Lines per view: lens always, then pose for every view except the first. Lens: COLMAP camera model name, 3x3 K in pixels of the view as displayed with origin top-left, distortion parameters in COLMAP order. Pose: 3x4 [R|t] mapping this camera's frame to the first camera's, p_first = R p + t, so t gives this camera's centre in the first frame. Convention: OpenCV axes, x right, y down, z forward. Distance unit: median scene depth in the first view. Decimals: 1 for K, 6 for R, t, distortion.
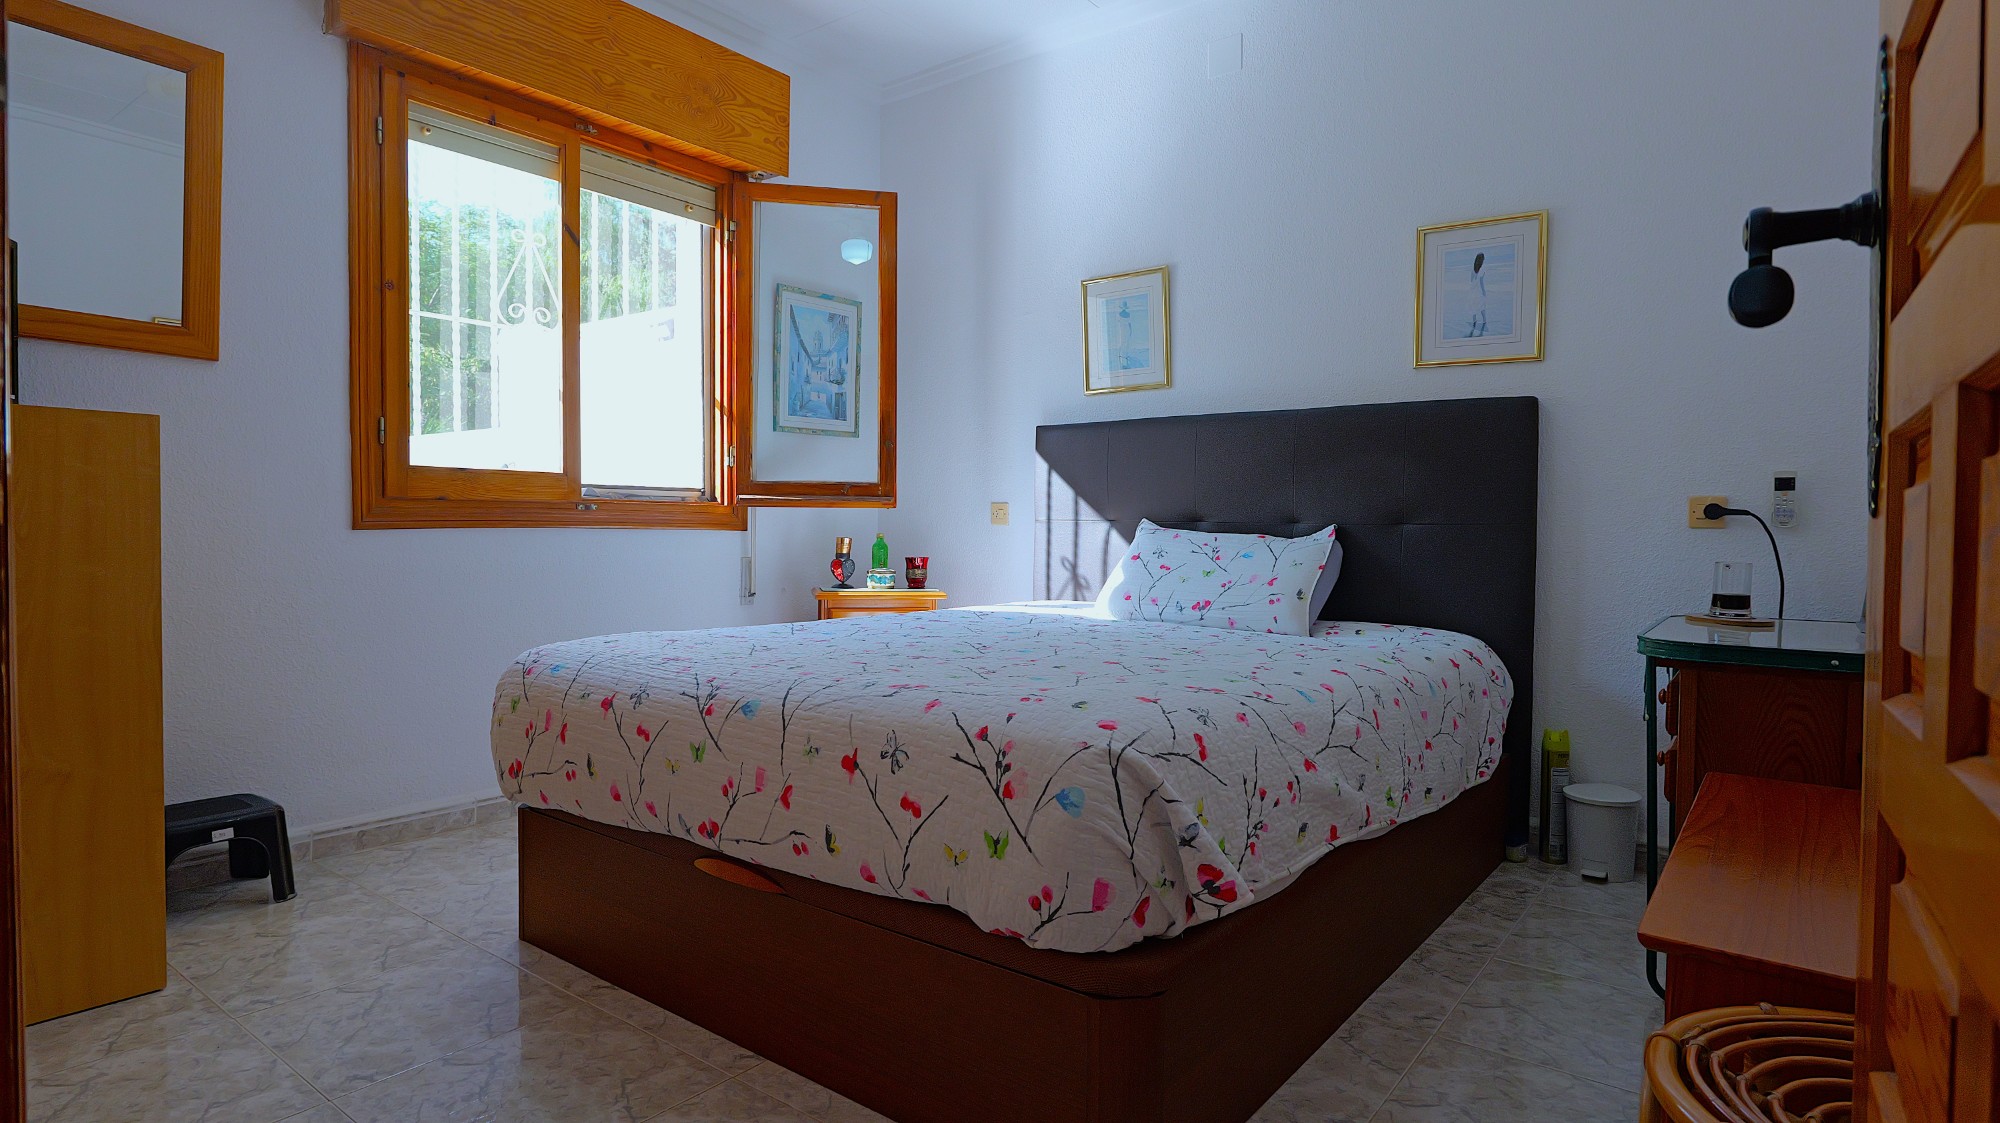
lens RADIAL K [[1085.3, 0, 990.8], [0, 1085.3, 555.7], [0, 0, 1]] dist [0.000167, -0.000910]
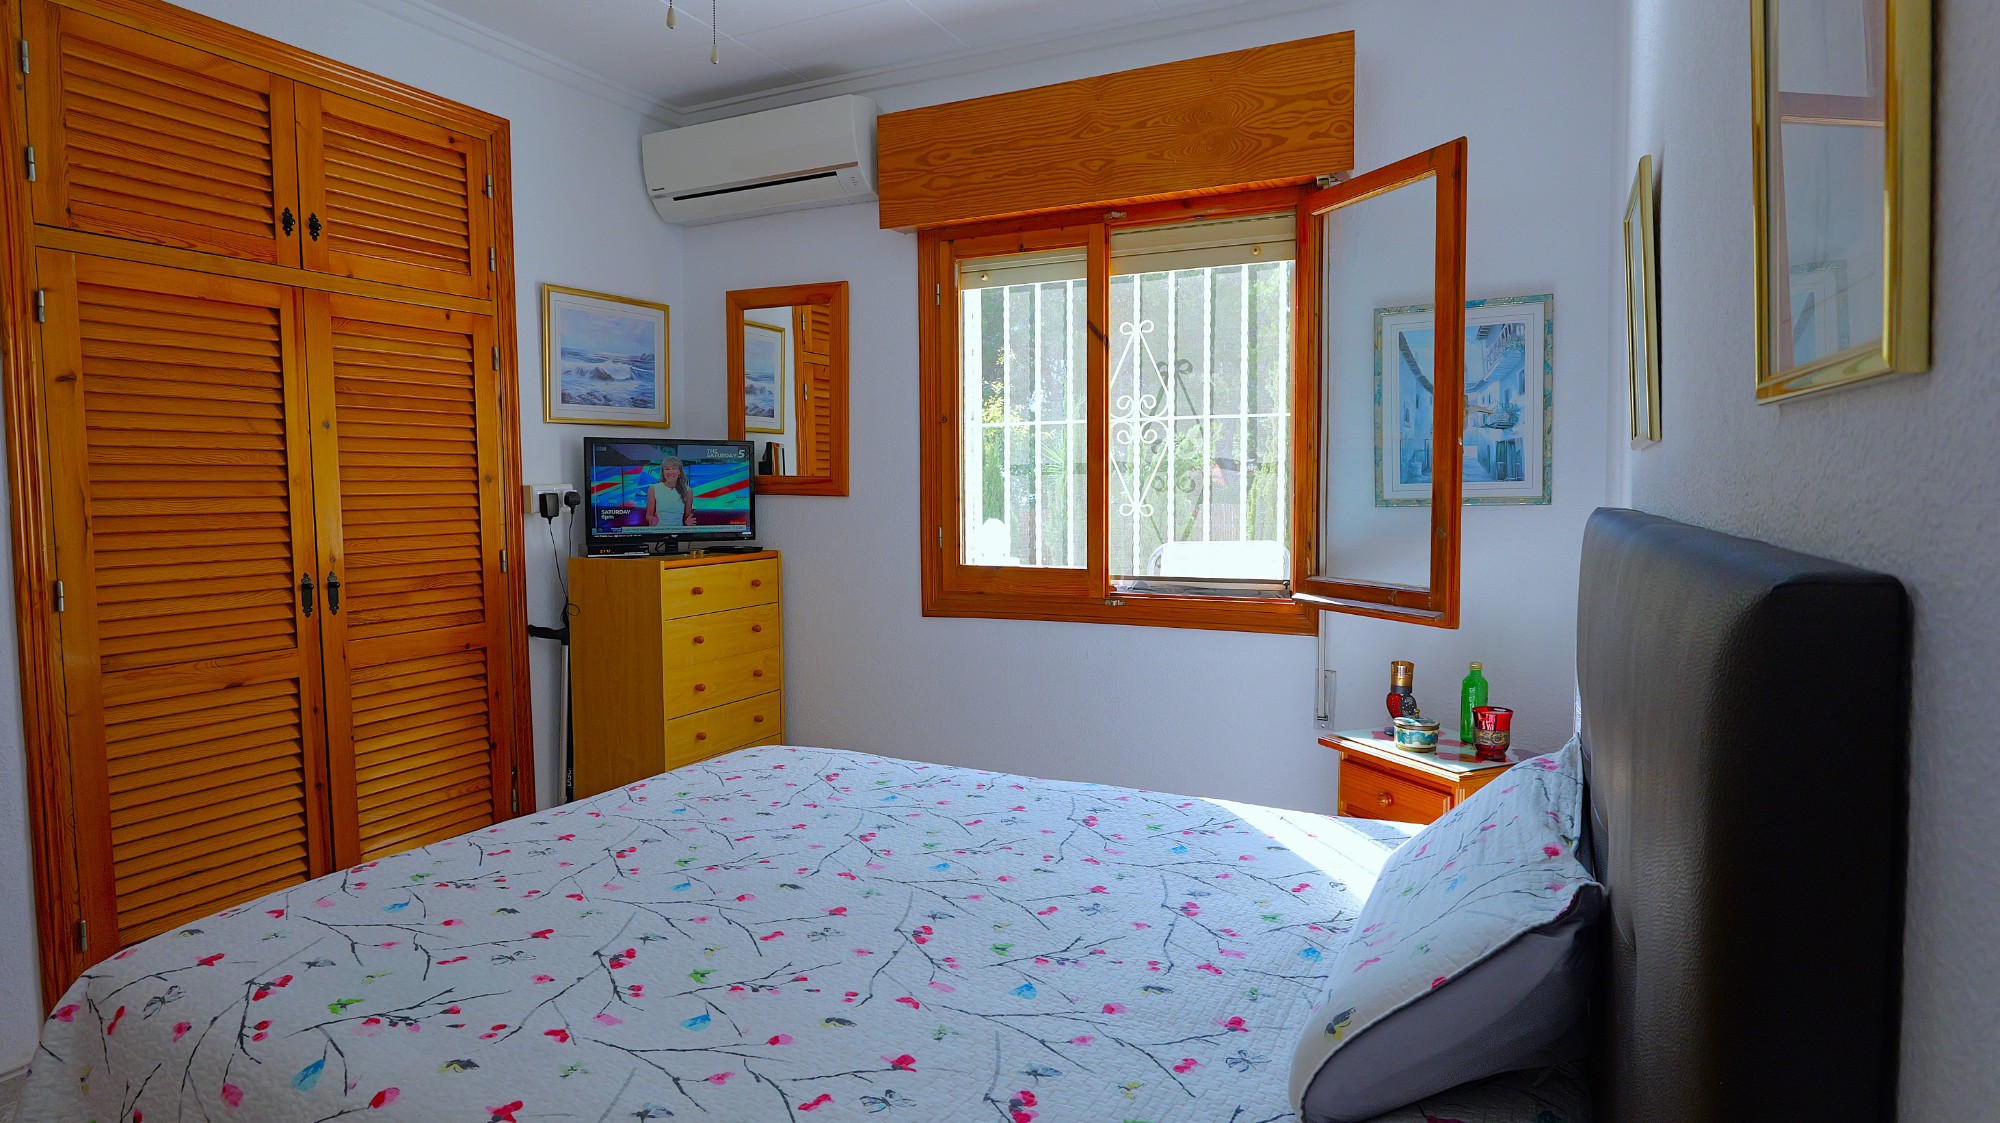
lens RADIAL K [[1085.3, 0, 992.5], [0, 1085.3, 552.9], [0, 0, 1]] dist [0.000167, -0.000910]
pose [[0.201421, 0.047753, -0.978340, 0.510715], [-0.015232, 0.998843, 0.045618, -0.119718], [0.979386, 0.005714, 0.201916, 0.624880]]
